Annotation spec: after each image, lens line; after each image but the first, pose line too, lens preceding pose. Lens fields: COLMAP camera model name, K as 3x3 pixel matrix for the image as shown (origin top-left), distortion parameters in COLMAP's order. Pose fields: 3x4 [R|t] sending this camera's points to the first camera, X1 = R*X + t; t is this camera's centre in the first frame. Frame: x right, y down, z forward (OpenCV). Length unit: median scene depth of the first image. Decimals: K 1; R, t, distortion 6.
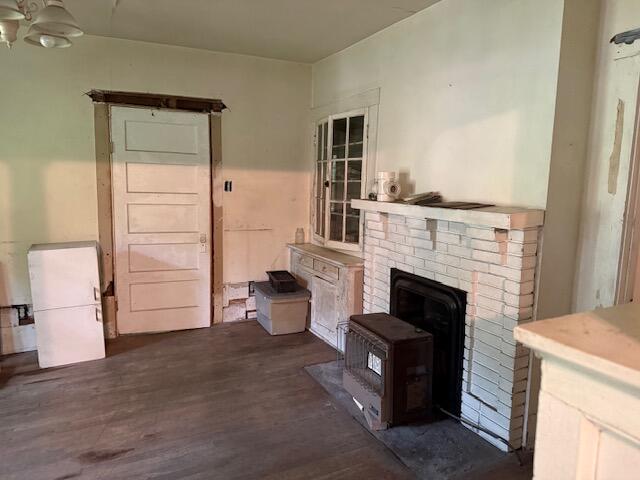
lens RADIAL K [[449.7, 0, 328.0], [0, 449.7, 244.6], [0, 0, 1]] dist [0.036607, -0.048587]
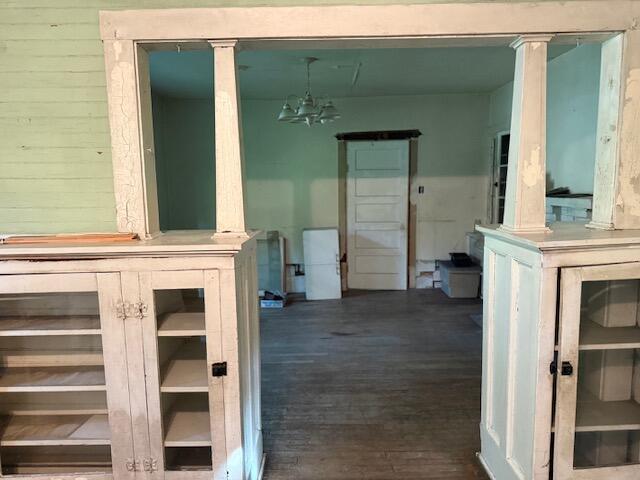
lens RADIAL K [[449.7, 0, 318.9], [0, 449.7, 241.9], [0, 0, 1]] dist [0.036607, -0.048587]
pose [[0.884648, 0.015138, -0.466015, 0.195771], [-0.025781, 0.999532, -0.016471, 0.081345], [0.465547, 0.026585, 0.884624, -0.493624]]
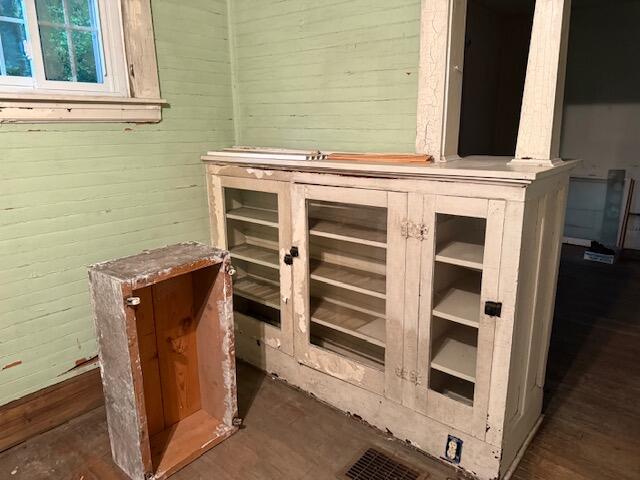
lens RADIAL K [[449.7, 0, 319.4], [0, 449.7, 234.2], [0, 0, 1]] dist [0.036607, -0.048587]
pose [[0.375627, 0.192448, -0.906569, 0.204861], [-0.111440, 0.980484, 0.161965, 0.087157], [0.920046, 0.040190, 0.389743, -0.446352]]
